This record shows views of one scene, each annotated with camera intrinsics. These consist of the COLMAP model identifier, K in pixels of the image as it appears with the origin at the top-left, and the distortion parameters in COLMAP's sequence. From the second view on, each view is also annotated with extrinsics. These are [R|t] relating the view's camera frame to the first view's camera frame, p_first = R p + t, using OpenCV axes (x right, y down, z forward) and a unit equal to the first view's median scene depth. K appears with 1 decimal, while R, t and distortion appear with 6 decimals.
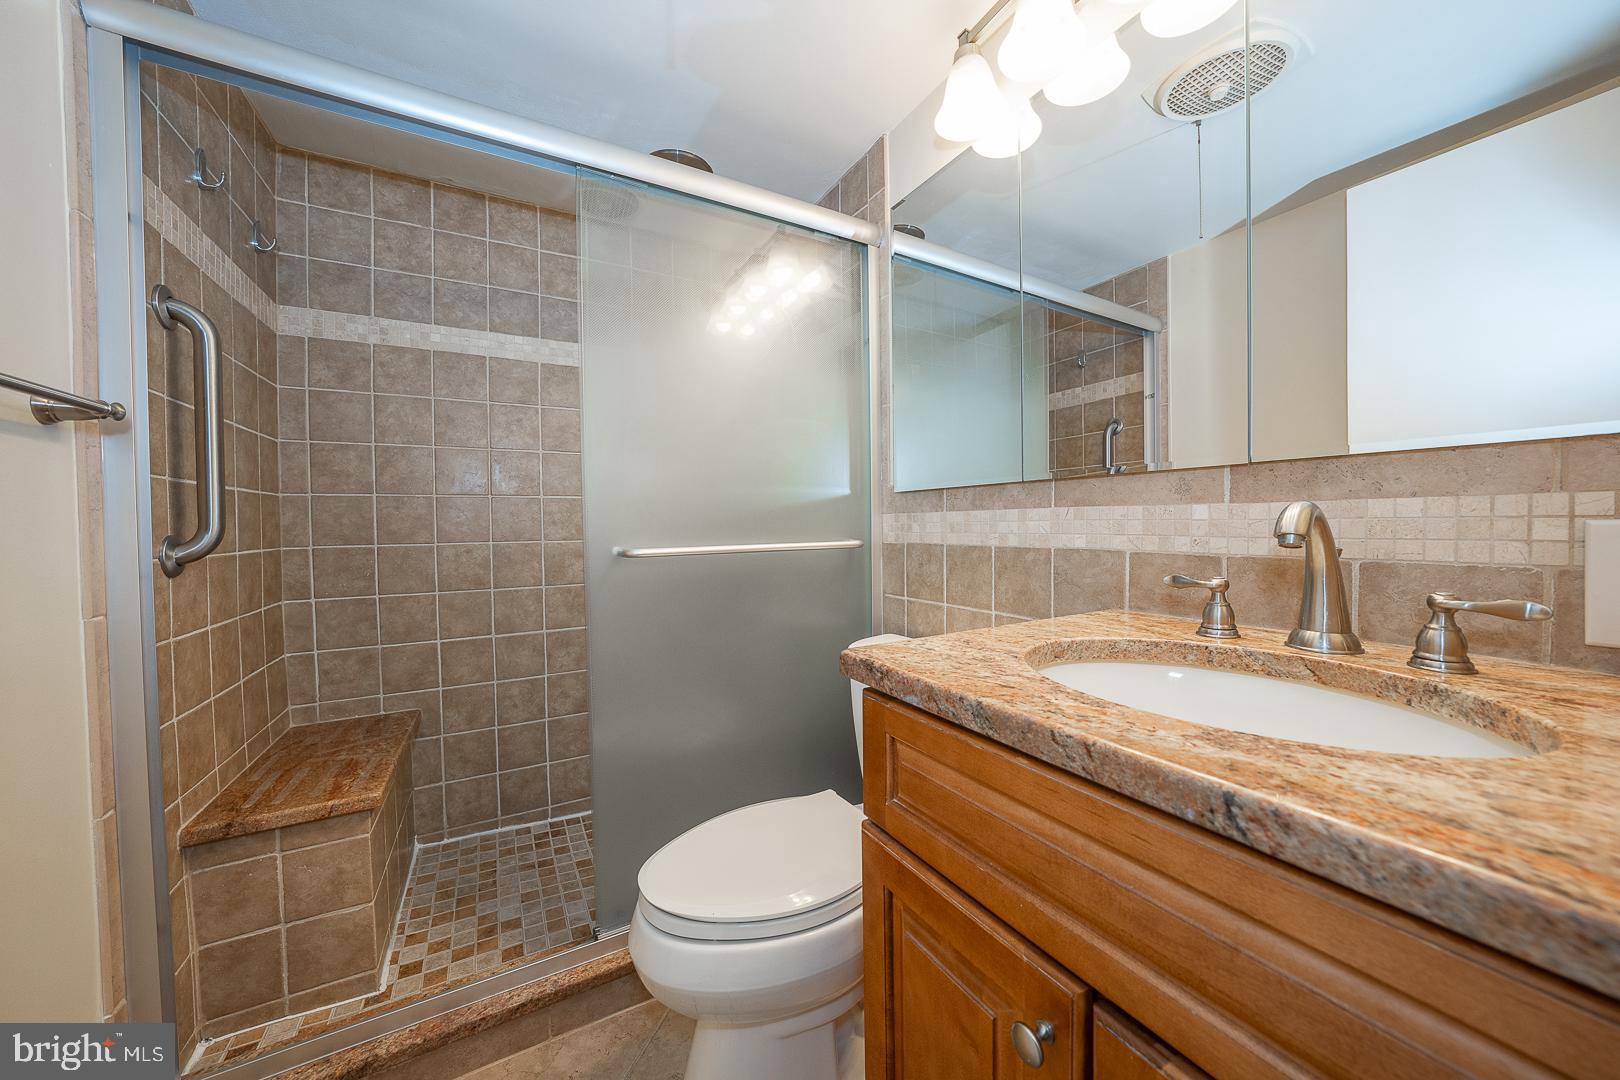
lens RADIAL K [[553.0, 0, 811.3], [0, 553.0, 535.6], [0, 0, 1]] dist [-0.003390, 0.001959]
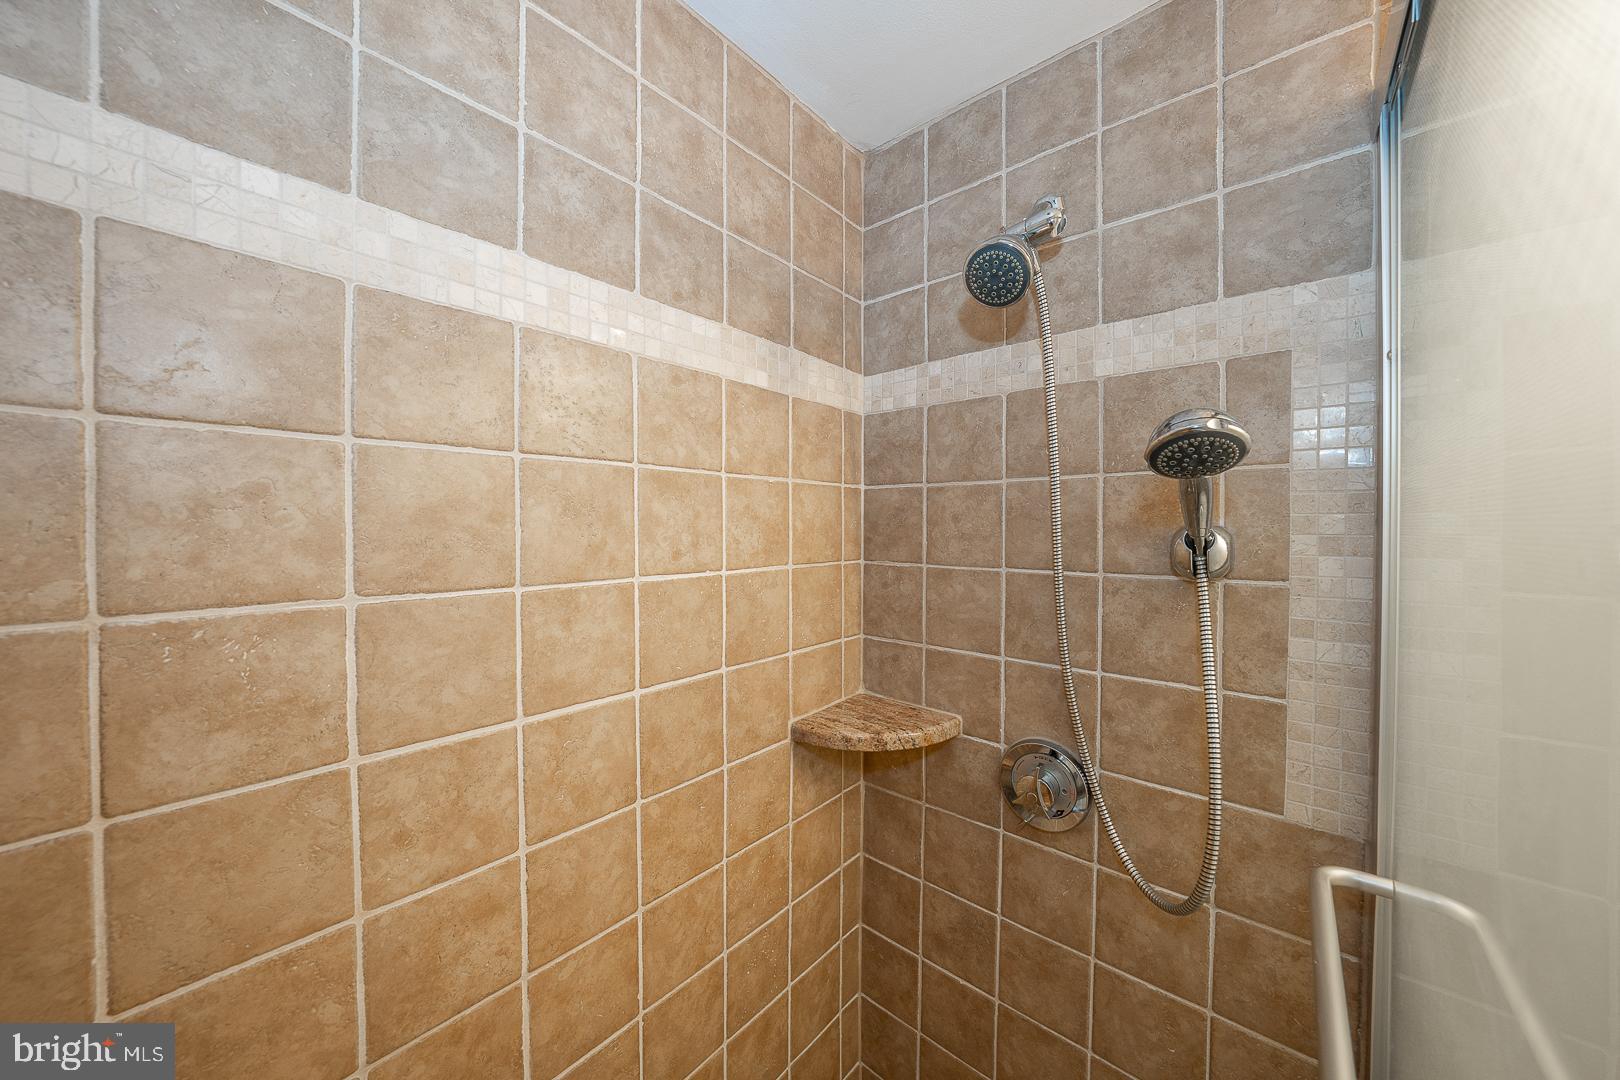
lens RADIAL K [[553.0, 0, 804.1], [0, 553.0, 534.0], [0, 0, 1]] dist [-0.003390, 0.001959]
pose [[0.940467, 0.003342, 0.339868, -0.372150], [0.001485, 0.999902, -0.013942, -0.182718], [-0.339881, 0.013617, 0.940370, 0.663279]]
